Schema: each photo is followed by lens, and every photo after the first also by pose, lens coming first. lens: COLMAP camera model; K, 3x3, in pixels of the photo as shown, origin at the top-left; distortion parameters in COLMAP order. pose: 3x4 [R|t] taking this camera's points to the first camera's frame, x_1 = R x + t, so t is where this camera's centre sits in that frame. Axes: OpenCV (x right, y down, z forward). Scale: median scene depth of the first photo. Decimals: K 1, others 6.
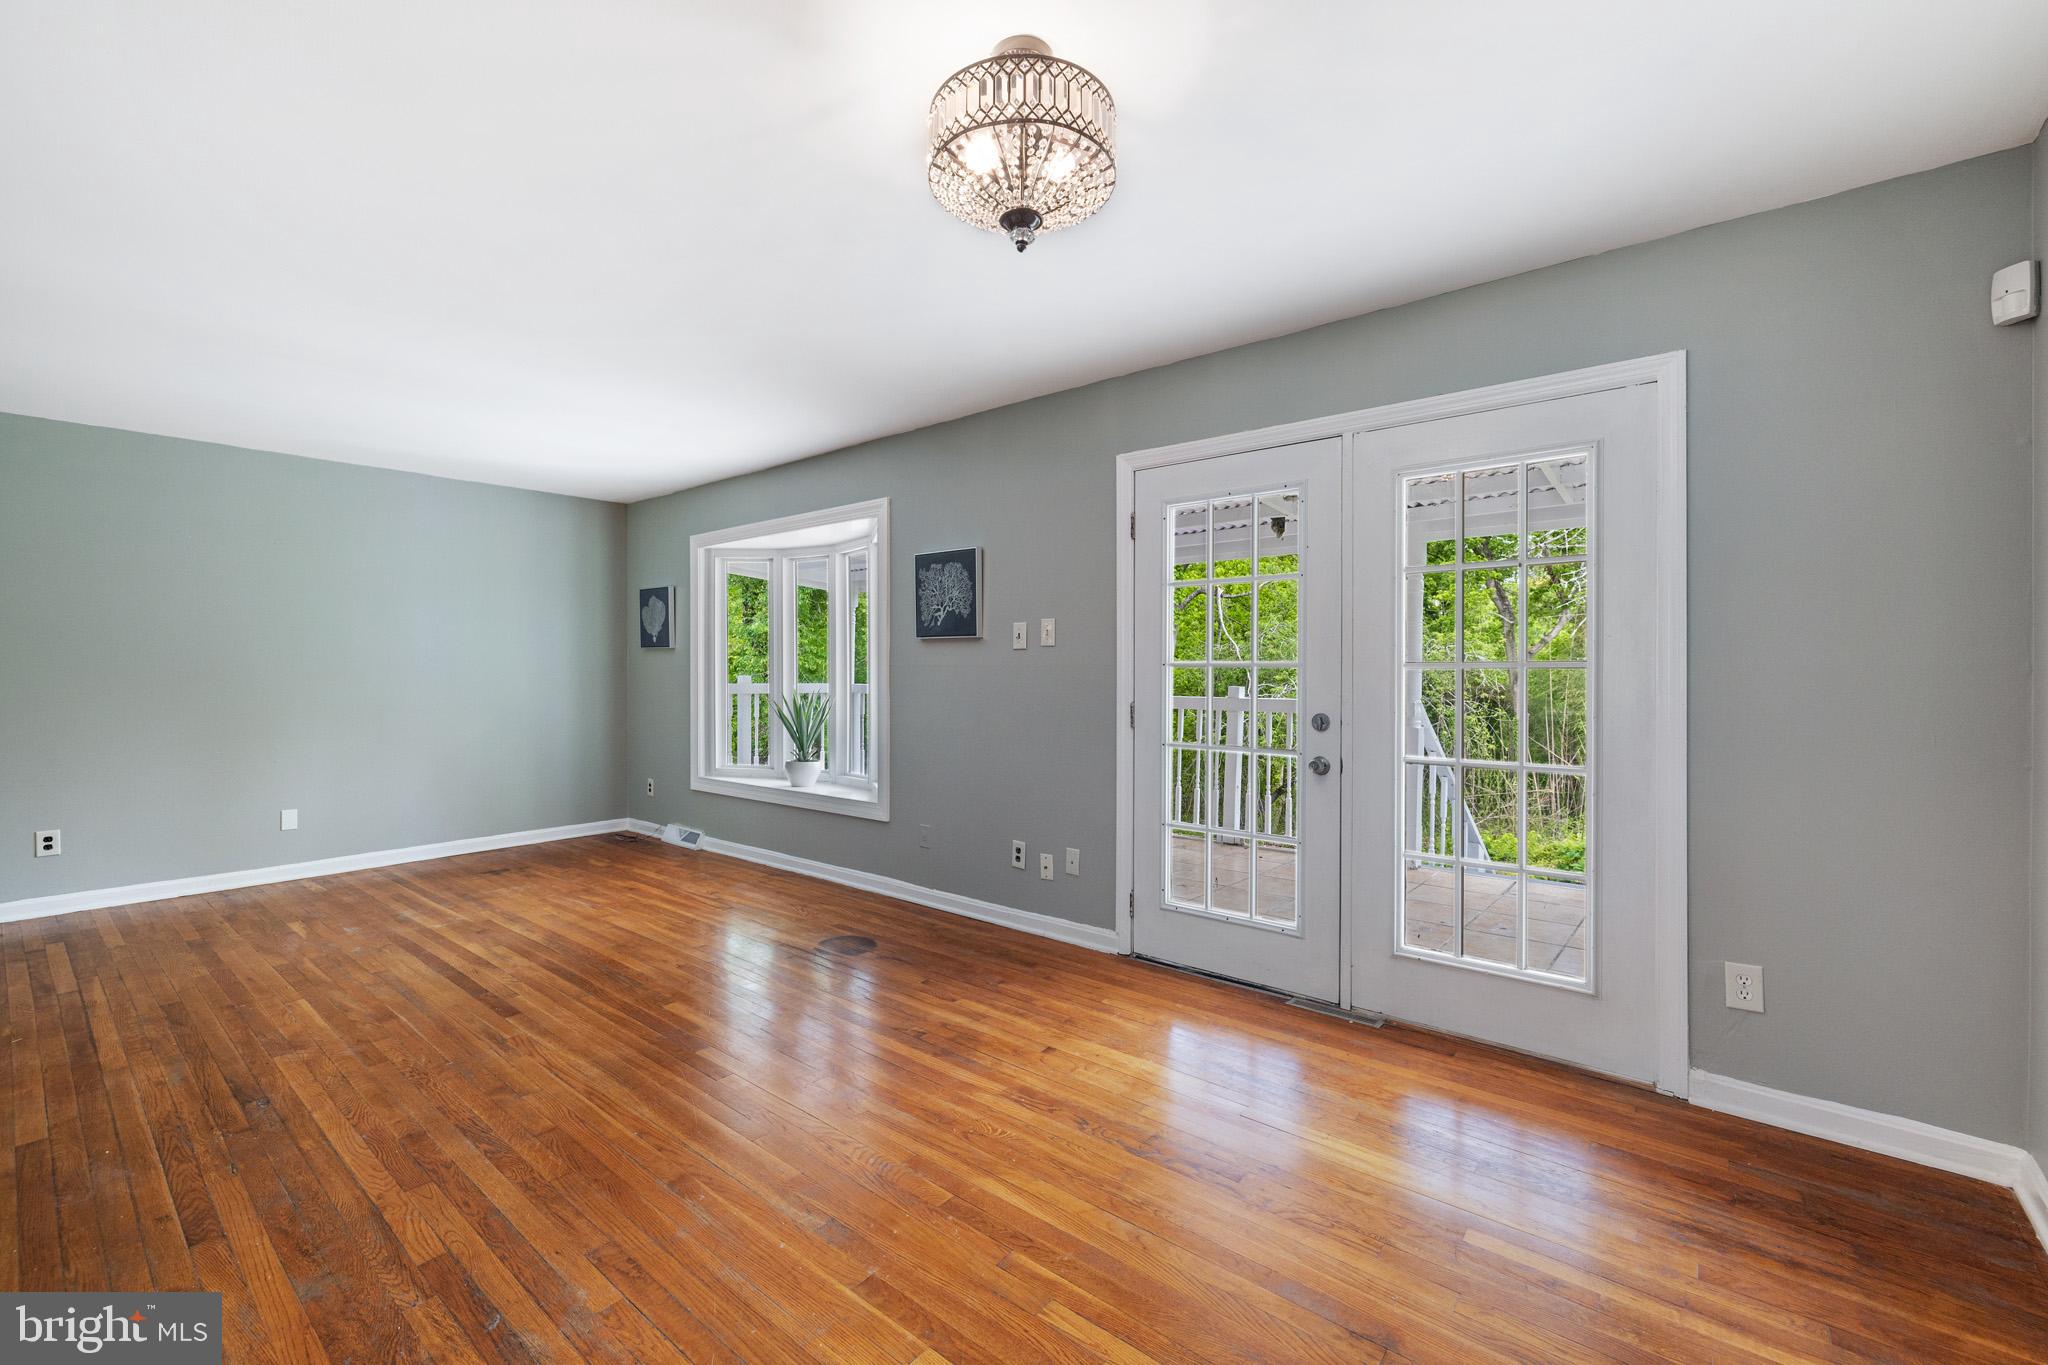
lens RADIAL K [[855.7, 0, 1019.4], [0, 855.7, 676.4], [0, 0, 1]] dist [-0.000347, -0.000445]
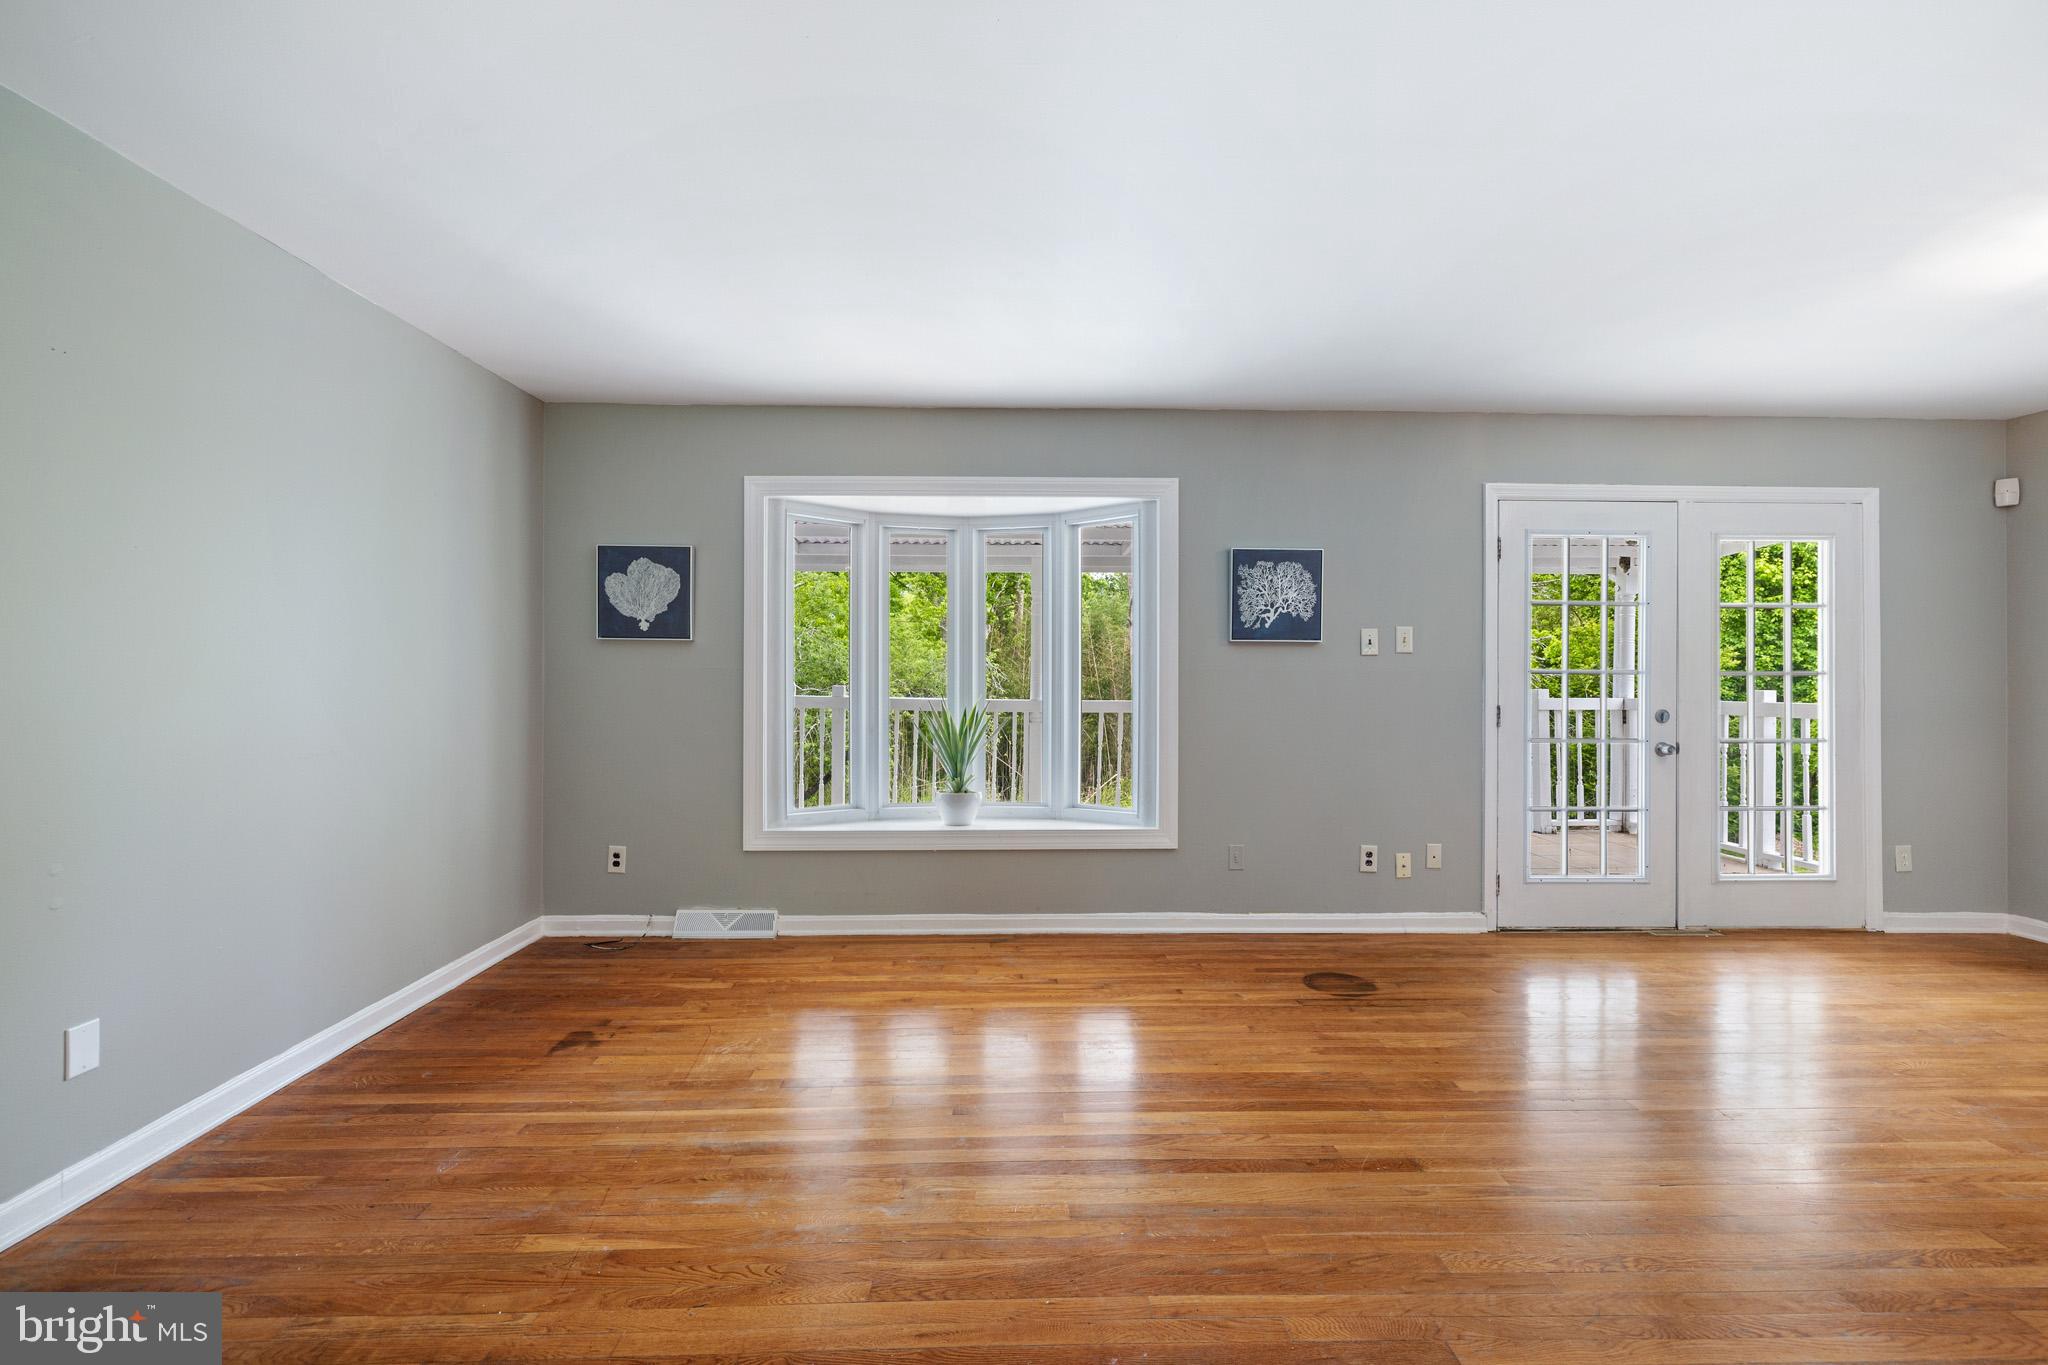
lens RADIAL K [[855.7, 0, 1019.4], [0, 855.7, 676.4], [0, 0, 1]] dist [-0.000347, -0.000445]
pose [[0.752052, 0.001439, 0.659103, -1.180065], [0.002293, 0.999986, -0.004800, -0.003411], [-0.659100, 0.005121, 0.752038, 0.619144]]
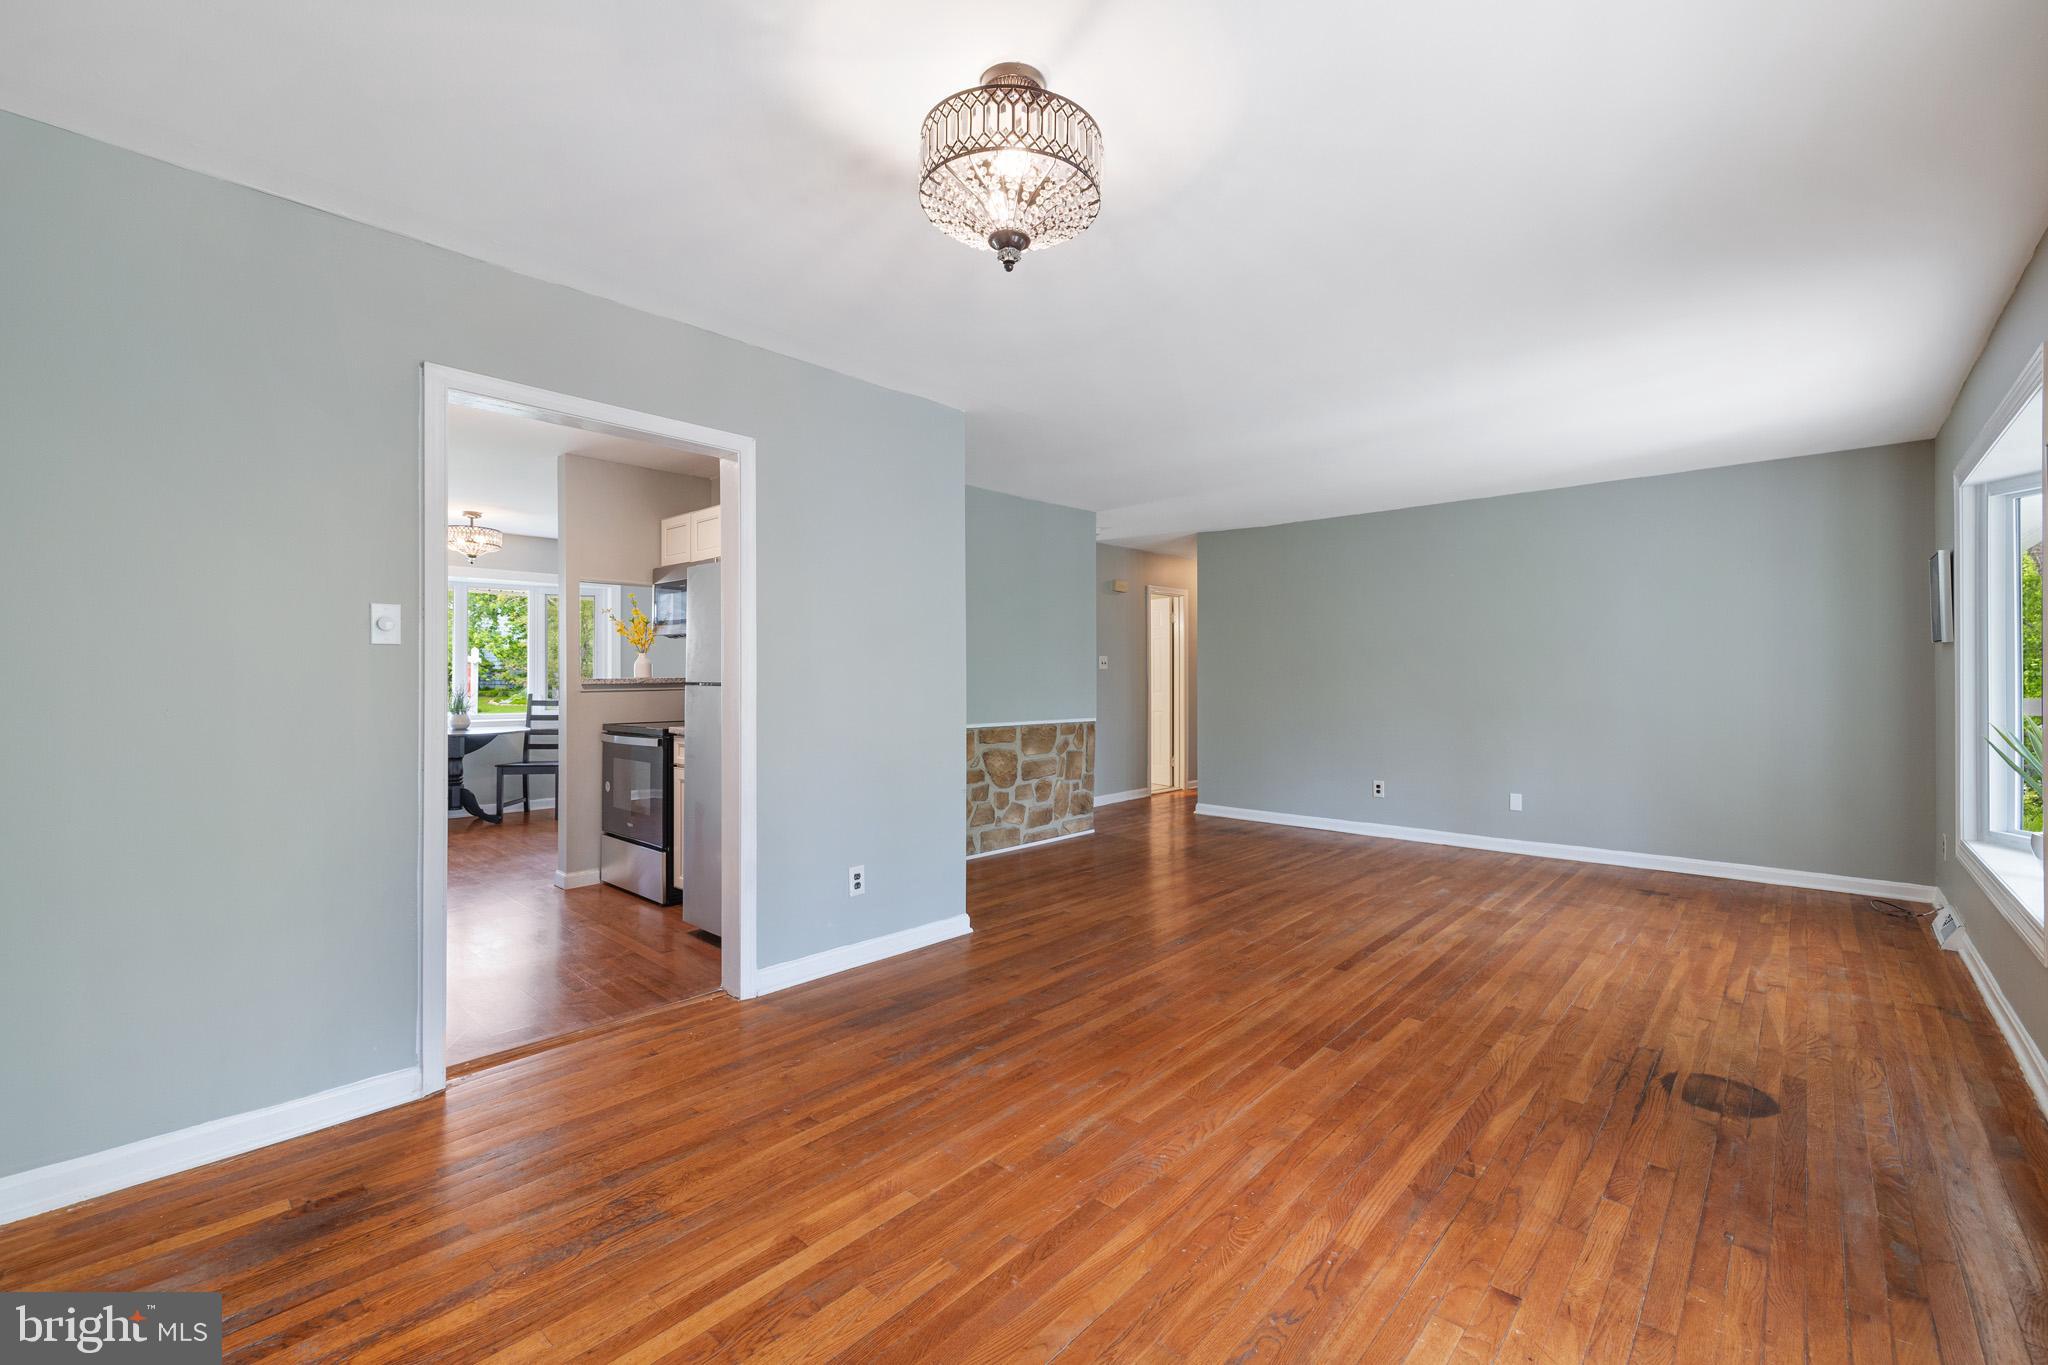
lens RADIAL K [[855.7, 0, 1019.4], [0, 855.7, 676.4], [0, 0, 1]] dist [-0.000347, -0.000445]
pose [[-0.052305, 0.000234, -0.998631, 0.543556], [-0.008841, 0.999961, 0.000698, -0.001811], [0.998592, 0.008865, -0.052300, 0.561079]]
